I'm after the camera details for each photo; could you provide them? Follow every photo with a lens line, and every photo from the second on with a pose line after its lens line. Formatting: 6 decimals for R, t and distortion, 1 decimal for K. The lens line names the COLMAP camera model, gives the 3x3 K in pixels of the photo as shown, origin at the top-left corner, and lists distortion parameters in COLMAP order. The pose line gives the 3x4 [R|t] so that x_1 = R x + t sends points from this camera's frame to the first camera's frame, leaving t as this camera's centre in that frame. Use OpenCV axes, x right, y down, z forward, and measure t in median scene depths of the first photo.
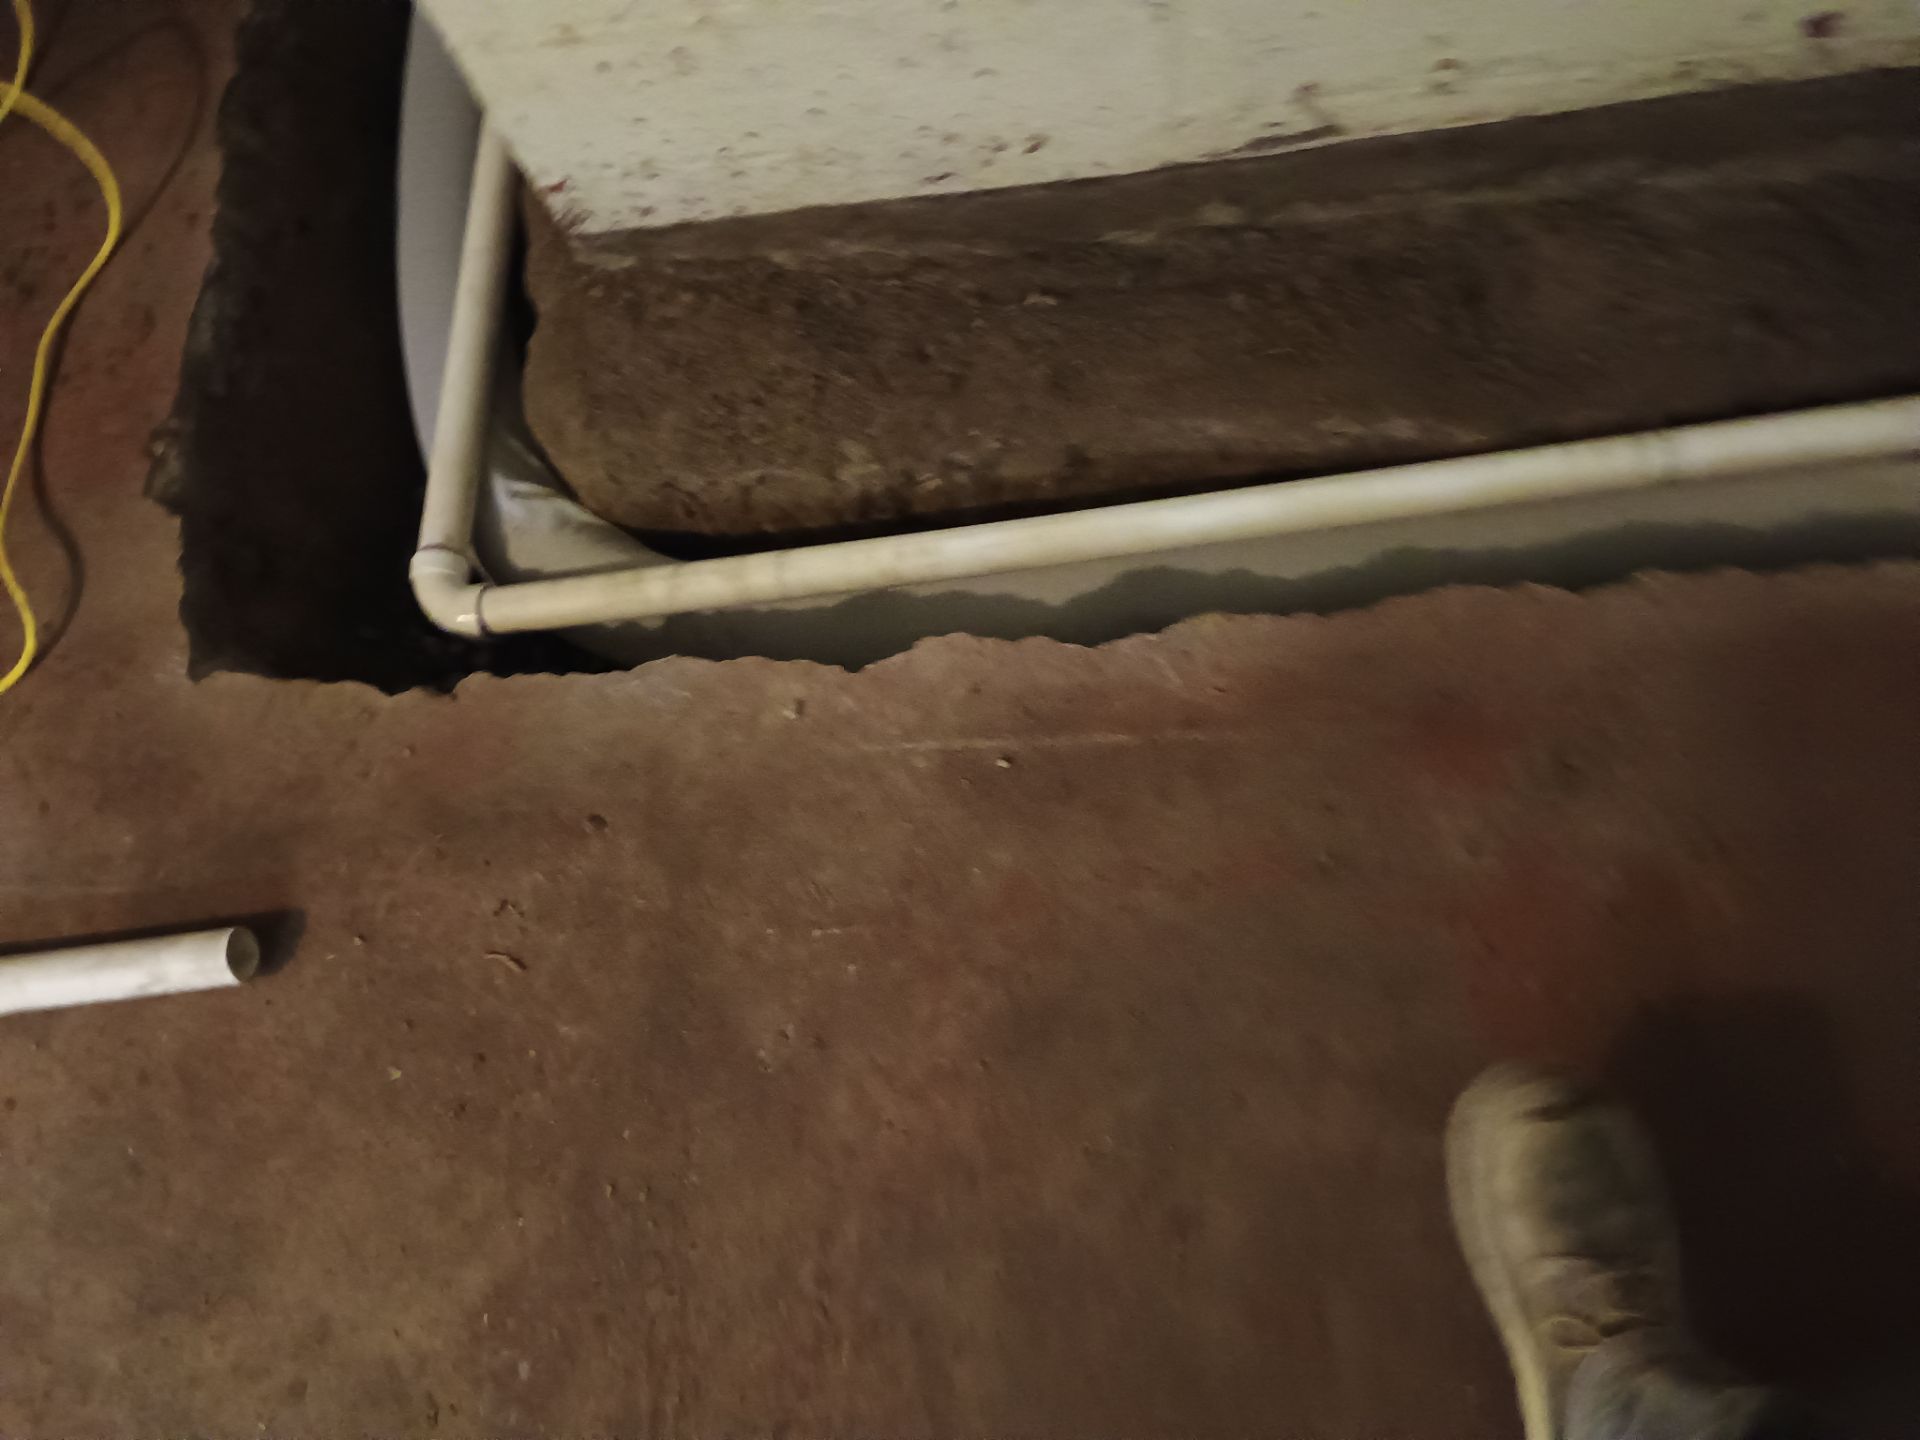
lens RADIAL K [[1666.6, 0, 961.2], [0, 1666.6, 771.1], [0, 0, 1]] dist [-0.006601, -0.006217]
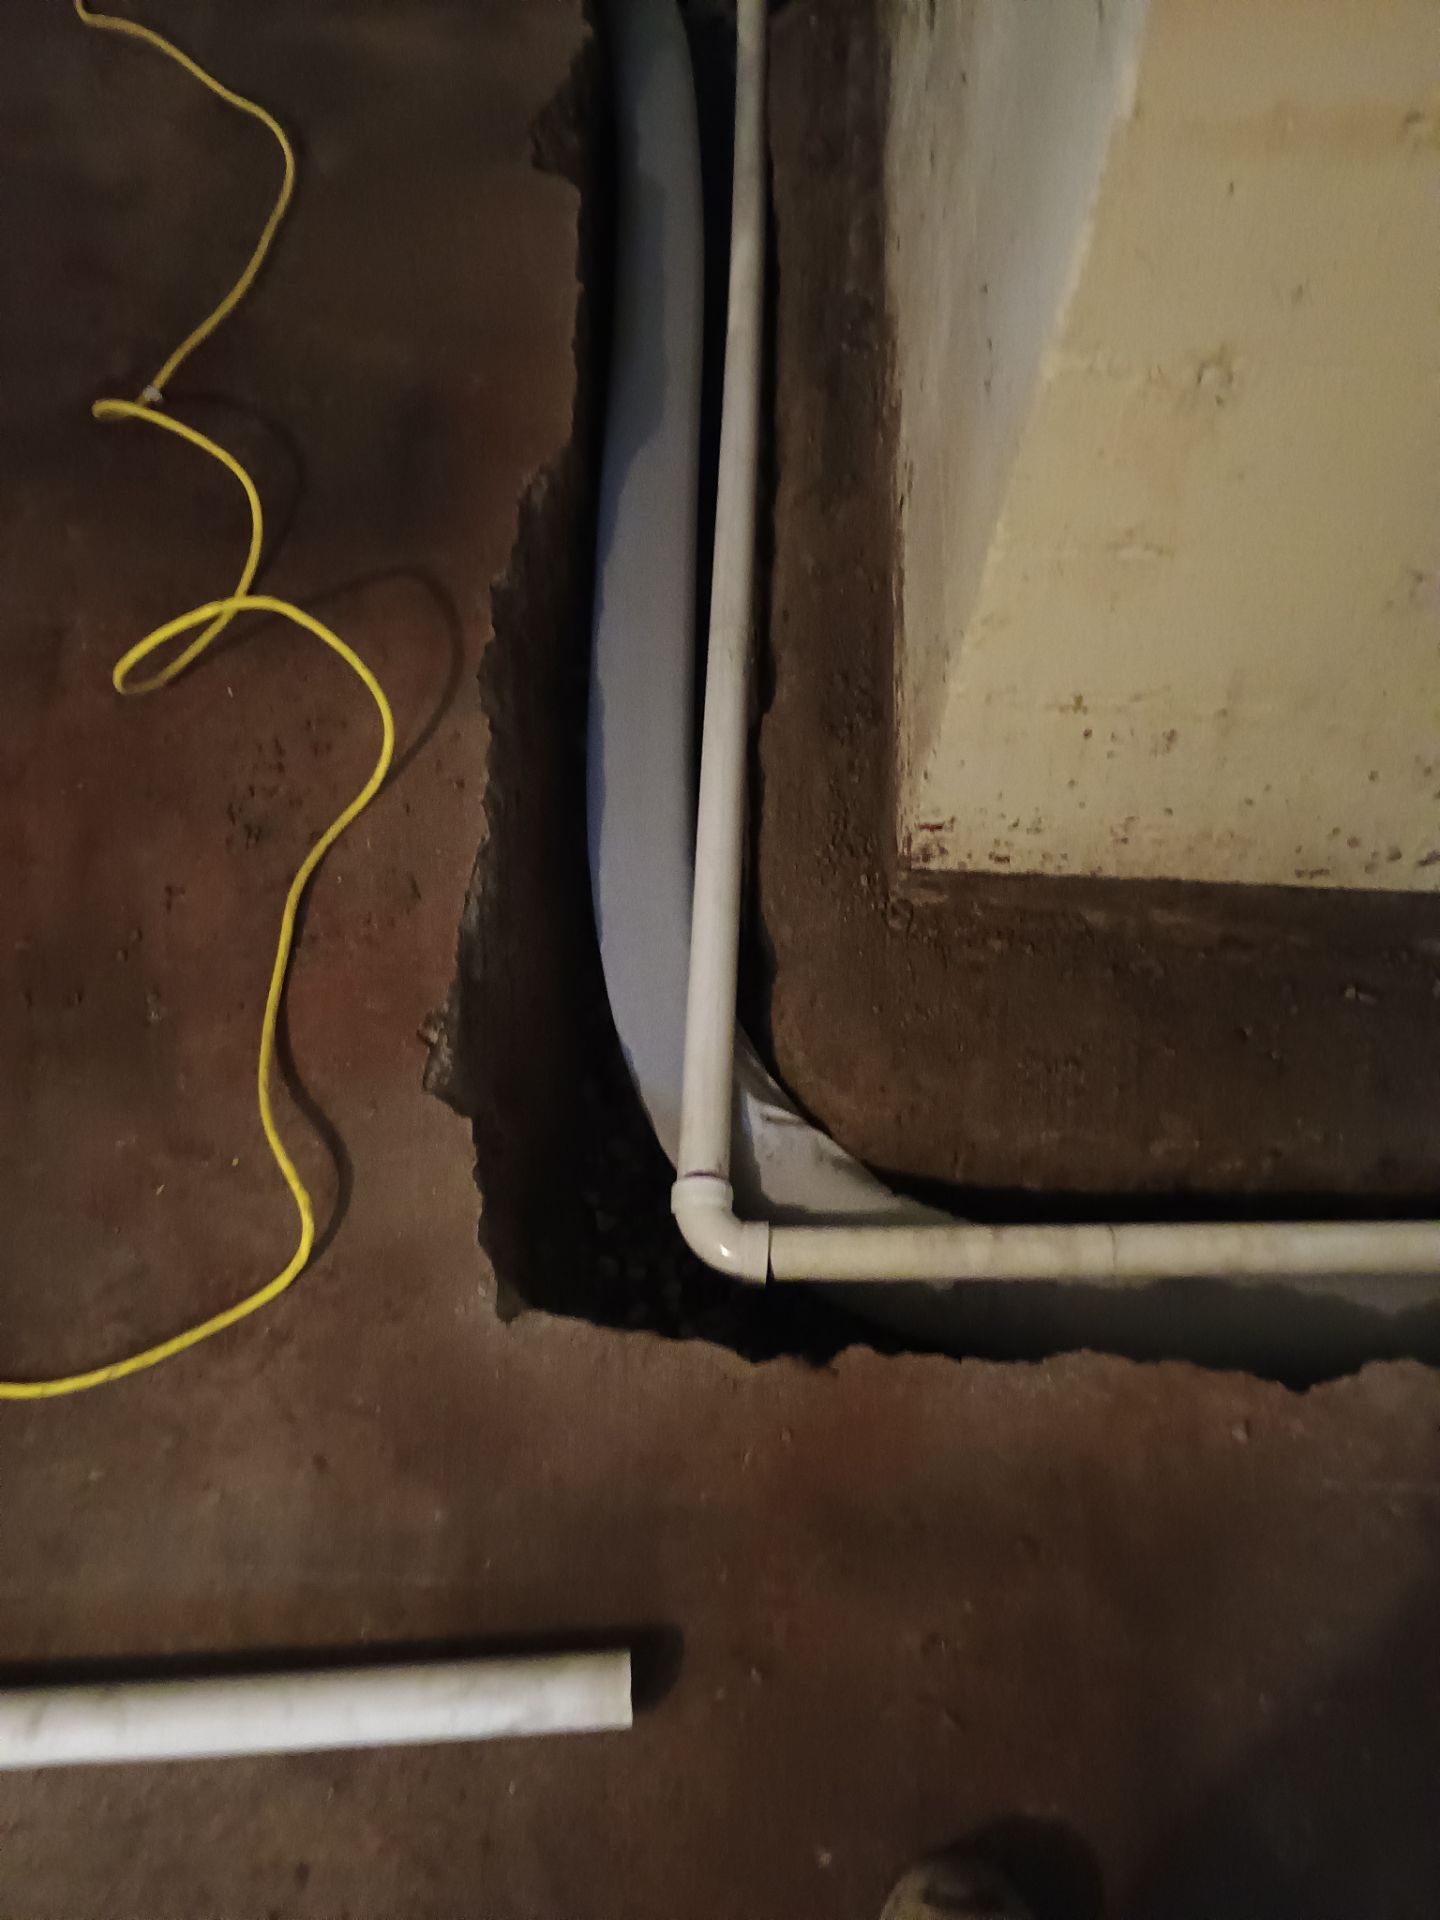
lens RADIAL K [[1668.7, 0, 691.7], [0, 1668.7, 954.9], [0, 0, 1]] dist [0.028238, -0.014834]
pose [[0.978271, 0.124880, 0.165499, -0.505351], [-0.089649, 0.974553, -0.205451, -0.065663], [-0.186944, 0.186150, 0.964572, 0.106082]]
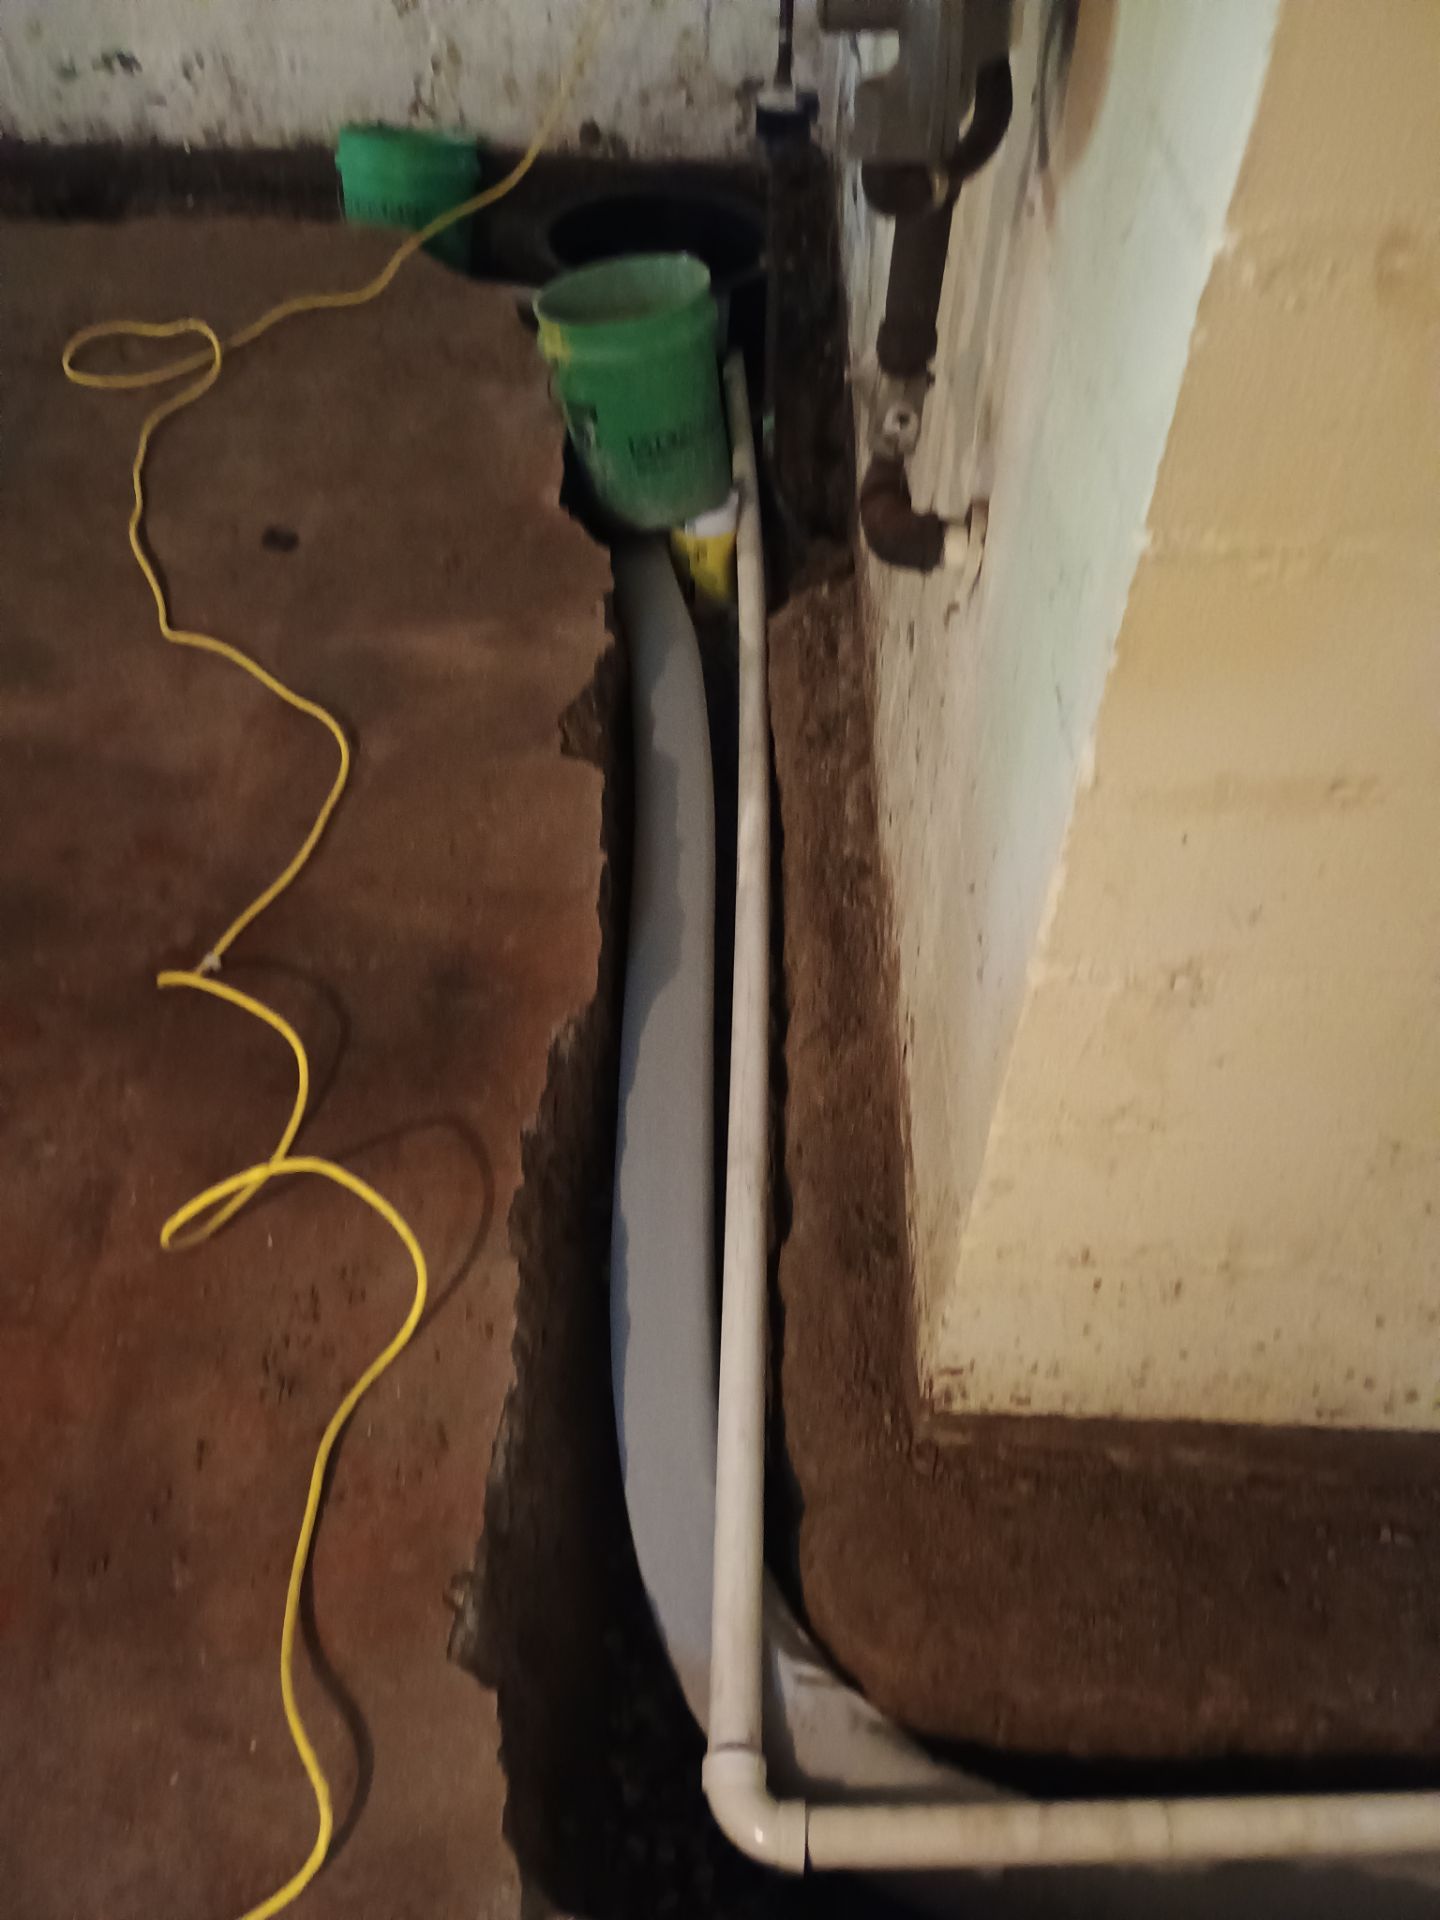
lens RADIAL K [[1660.6, 0, 687.7], [0, 1660.6, 978.9], [0, 0, 1]] dist [0.044510, -0.047256]
pose [[0.981736, 0.146996, 0.120772, -0.523594], [-0.077838, 0.889609, -0.450041, -0.098324], [-0.173594, 0.432421, 0.884803, 0.058205]]
